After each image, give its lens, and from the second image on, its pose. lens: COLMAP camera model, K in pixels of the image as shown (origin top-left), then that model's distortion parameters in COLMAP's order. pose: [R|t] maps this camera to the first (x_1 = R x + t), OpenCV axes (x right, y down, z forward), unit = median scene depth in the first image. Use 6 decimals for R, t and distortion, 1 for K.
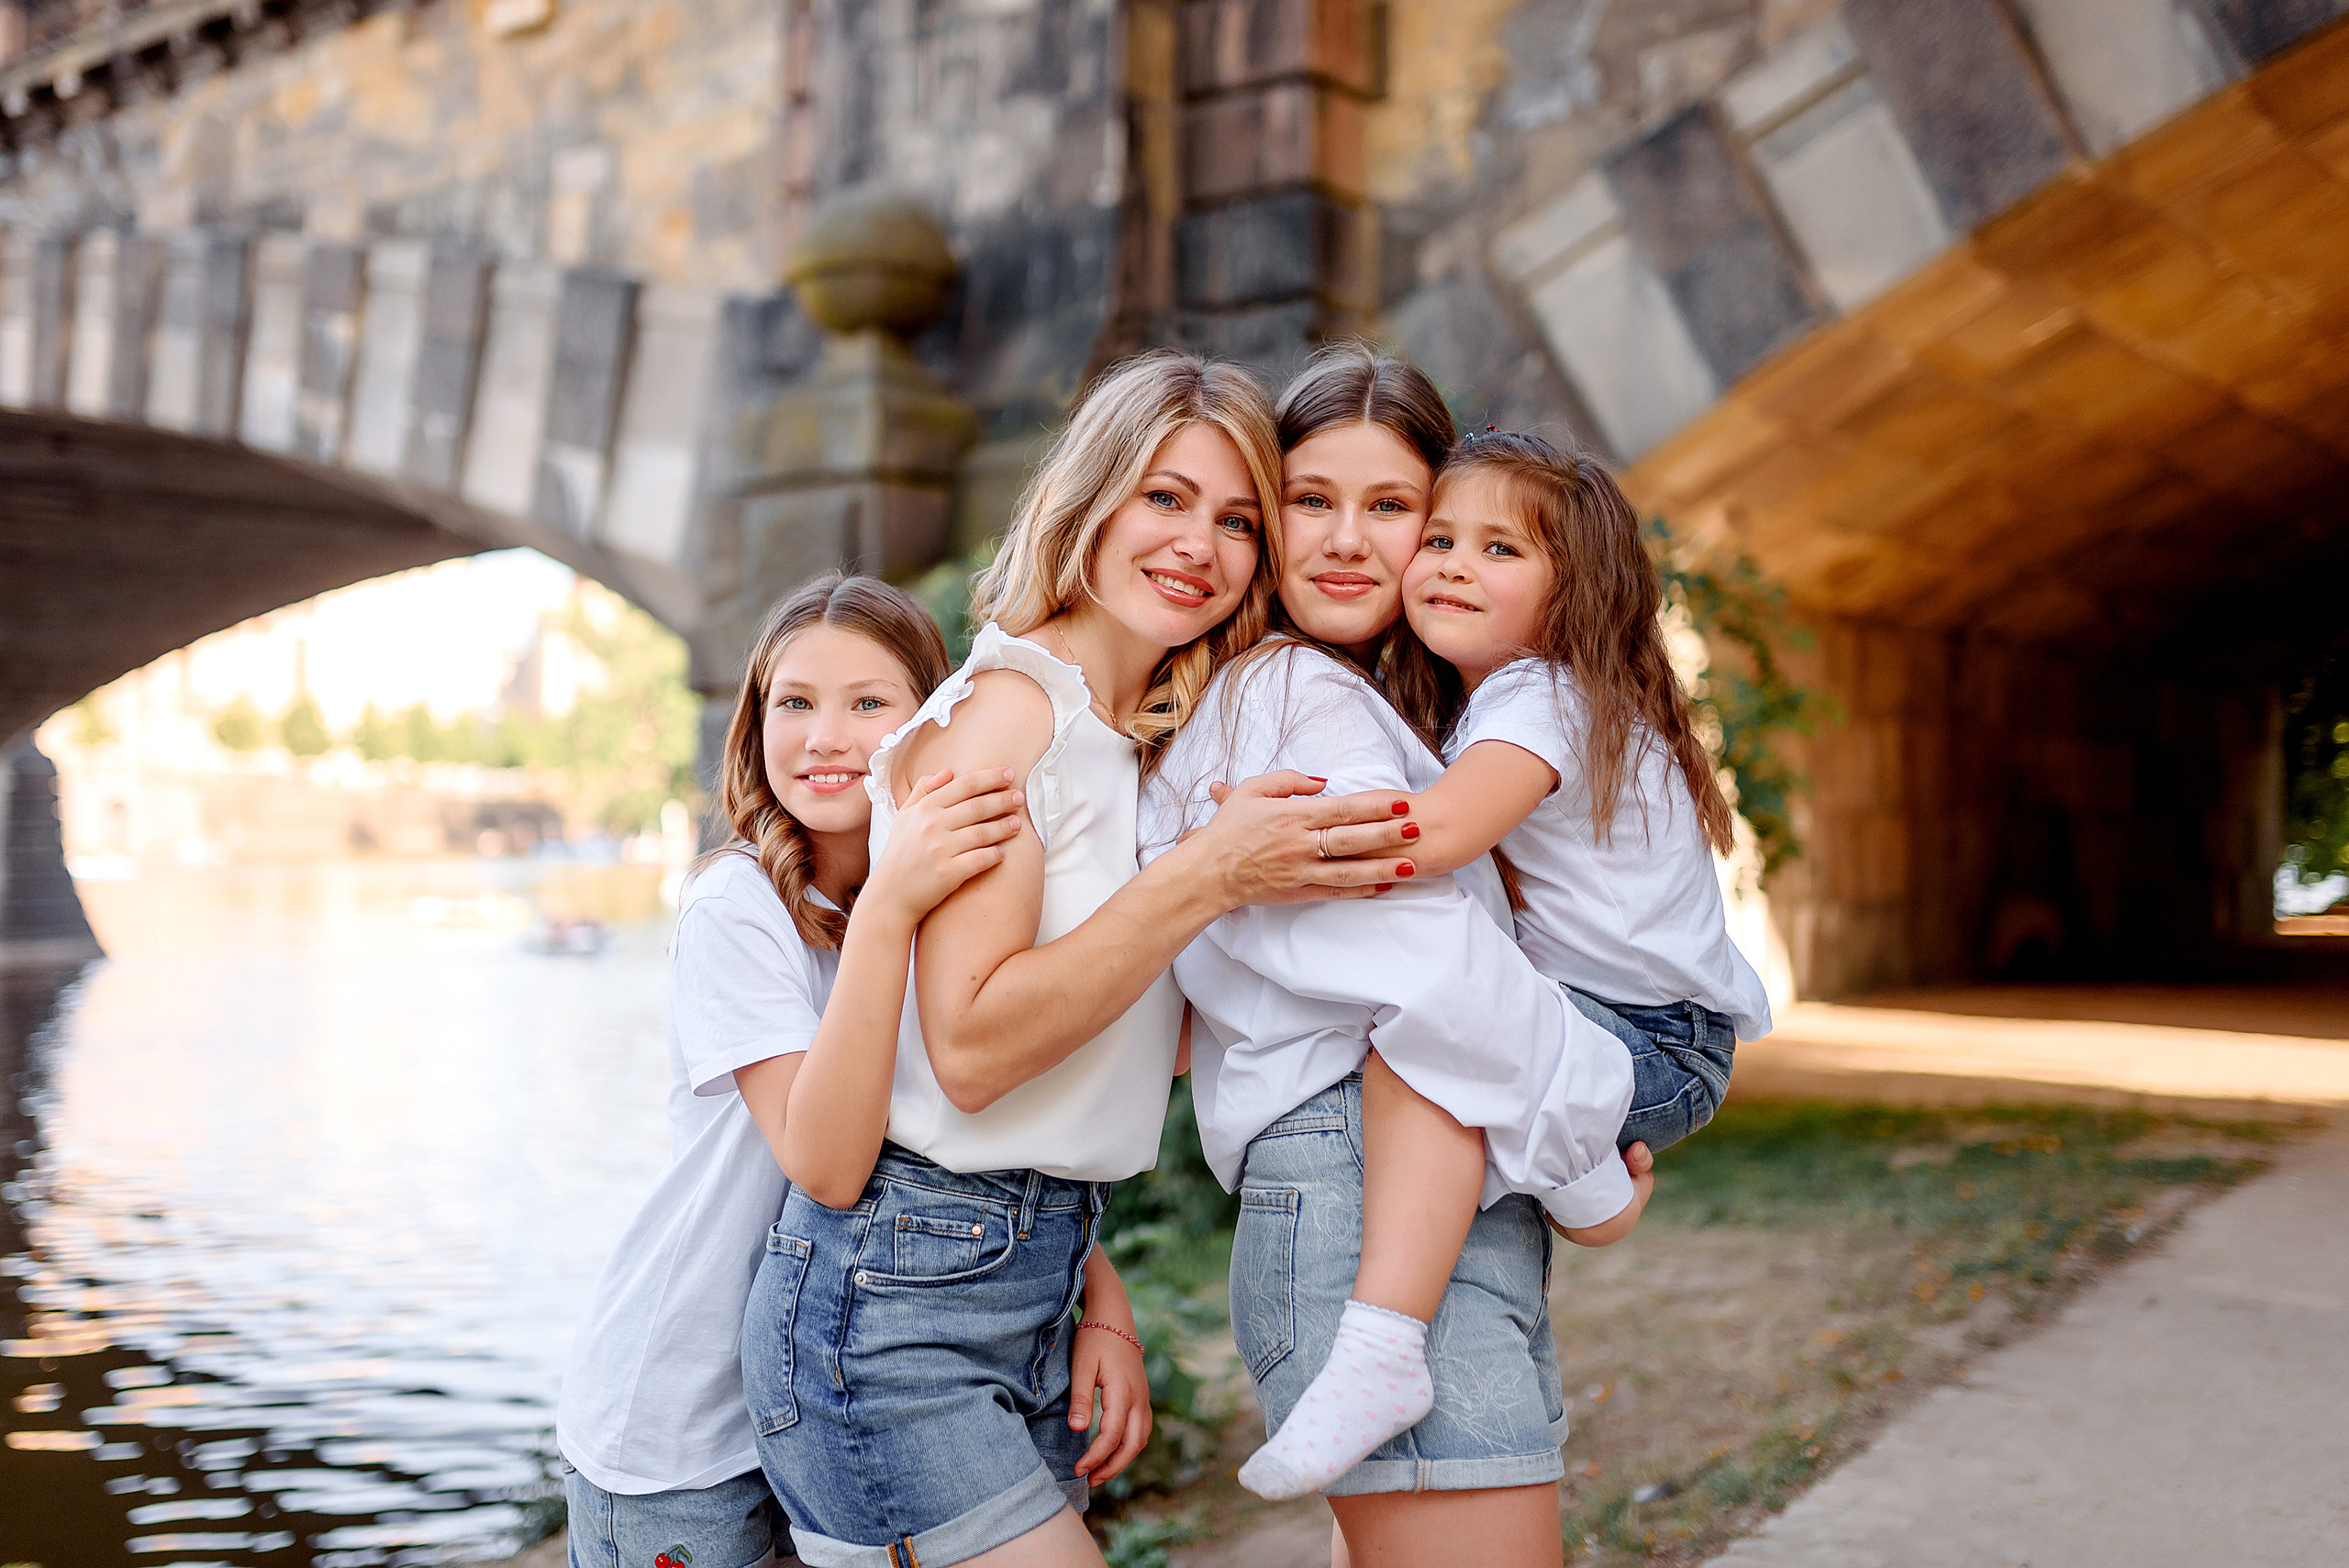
lens RADIAL K [[2363.5, 0, 1053.9], [0, 2363.5, 717.5], [0, 0, 1]] dist [-0.001364, 0.001597]
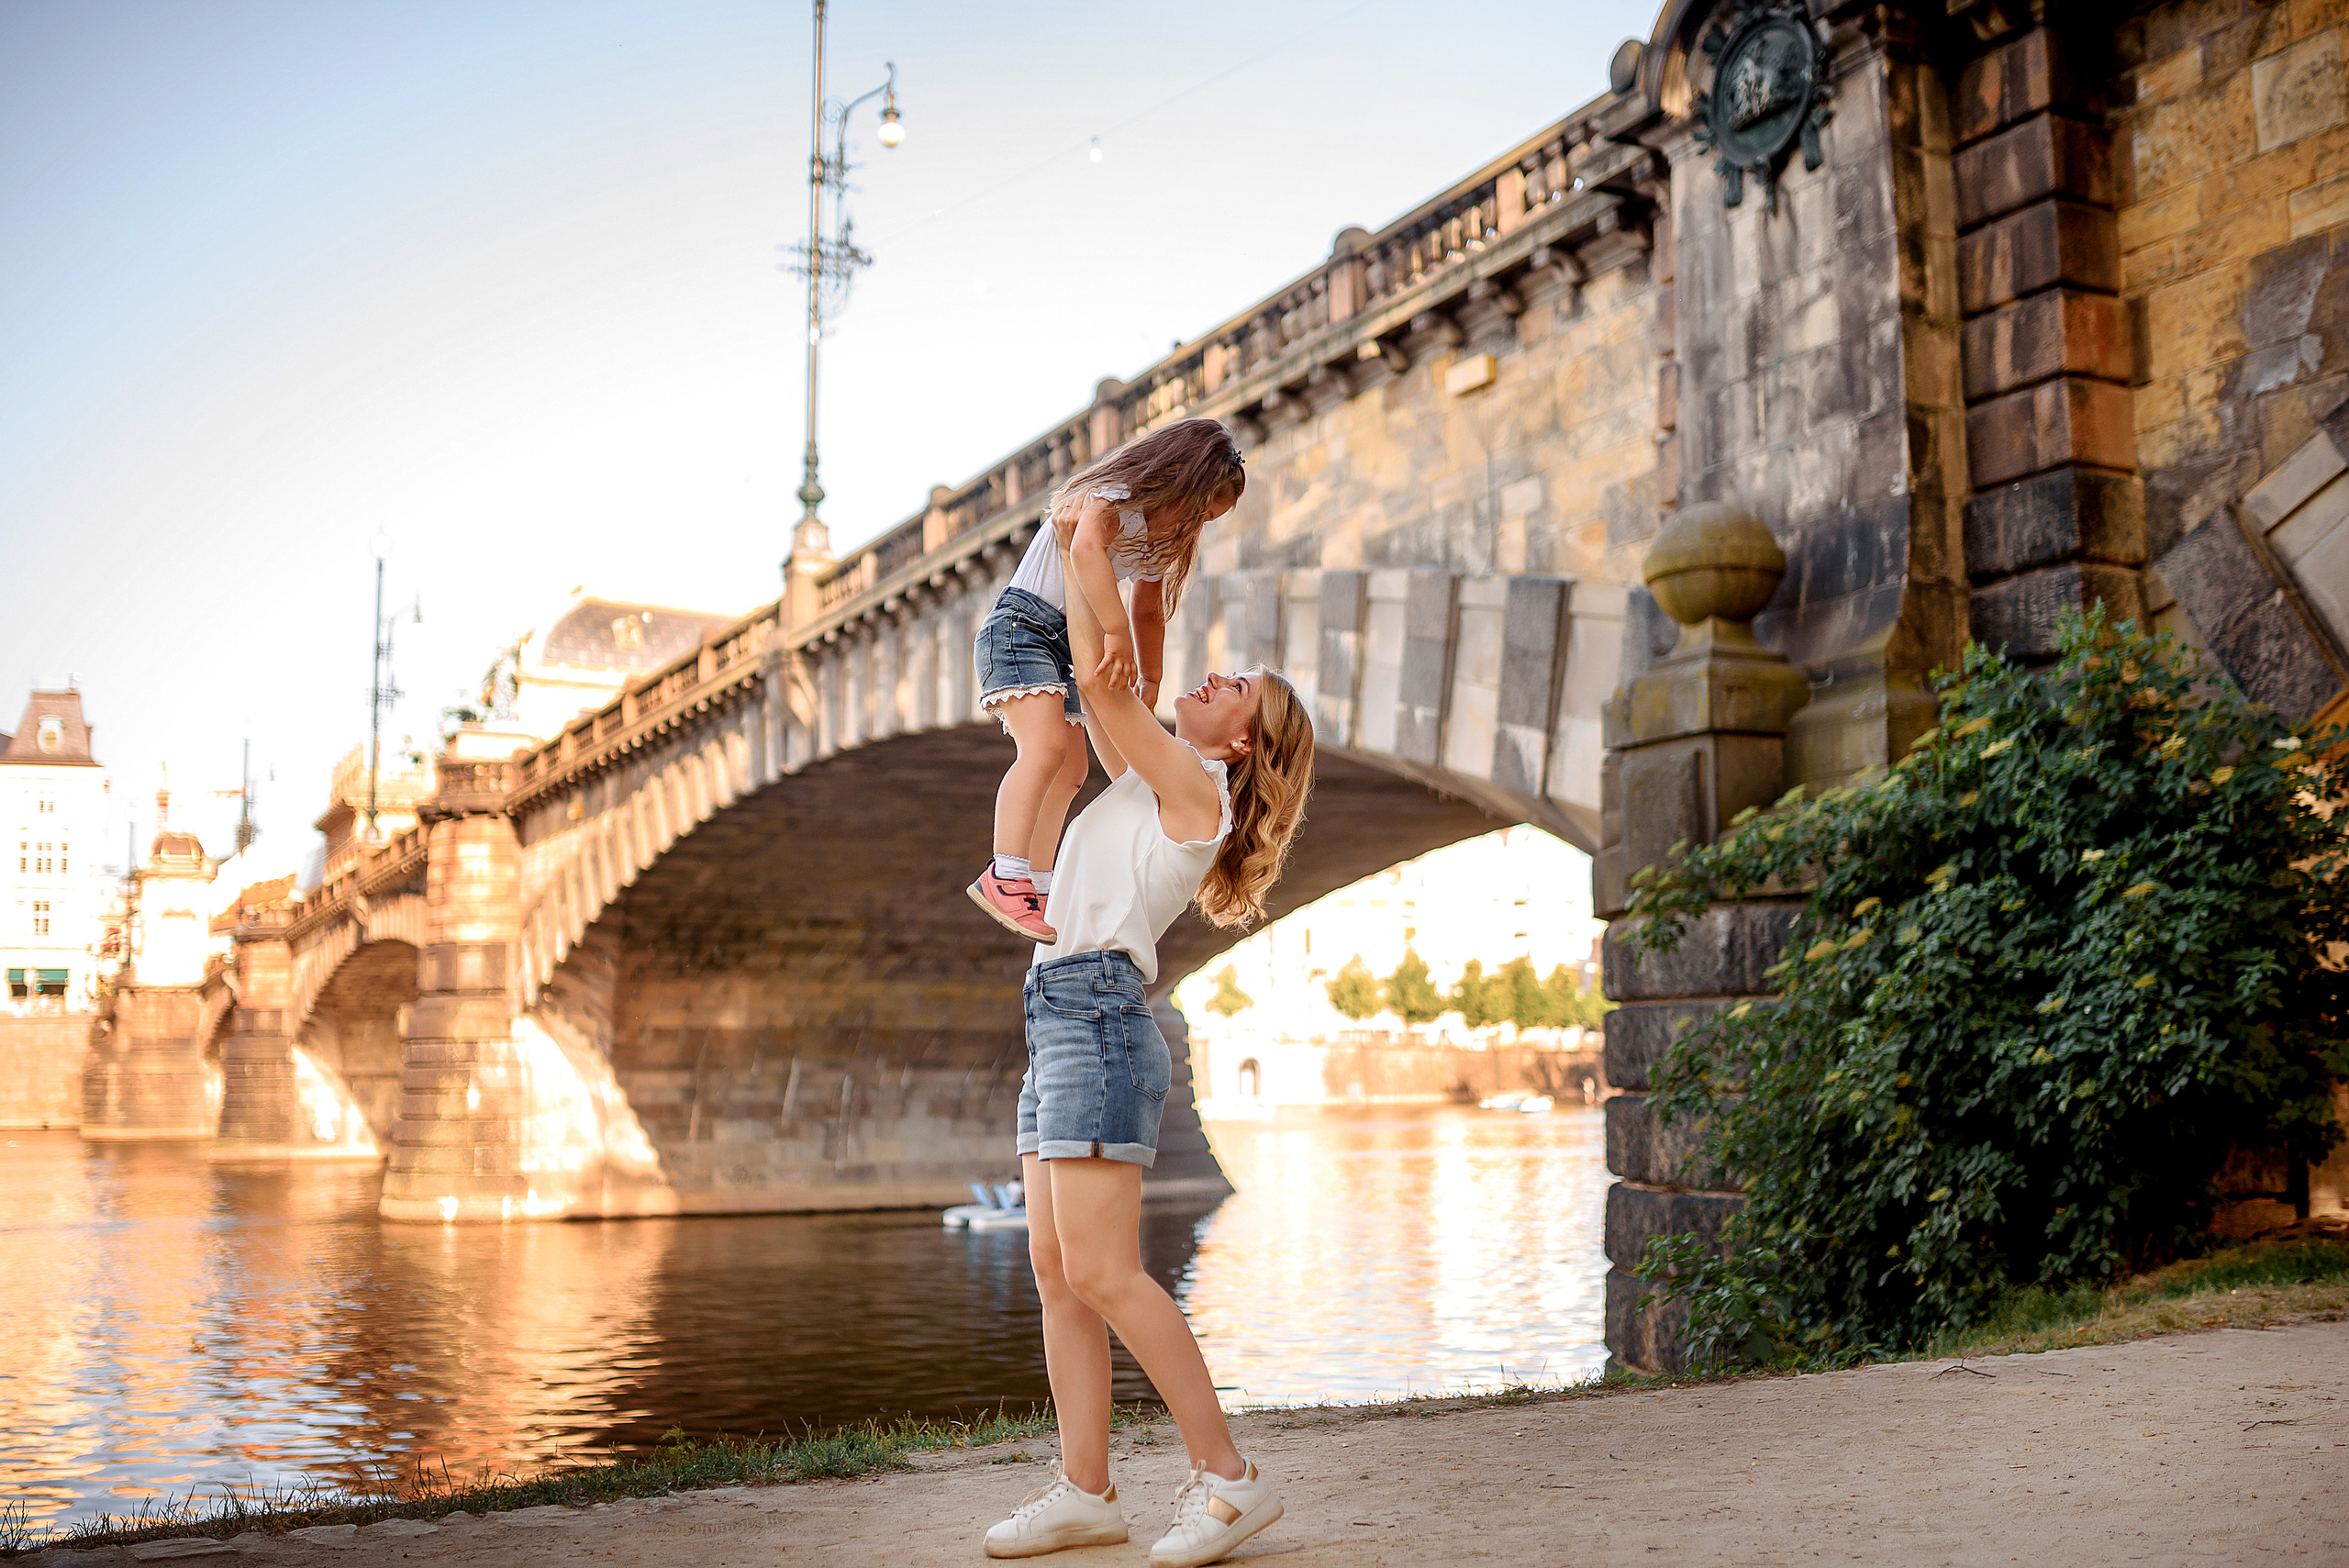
lens RADIAL K [[2402.1, 0, 1060.1], [0, 2402.1, 745.3], [0, 0, 1]] dist [0.001764, 0.002140]
pose [[0.894534, -0.068831, -0.441669, 0.136342], [0.025656, 0.994350, -0.103000, 0.019930], [0.446264, 0.080806, 0.891246, -0.220975]]
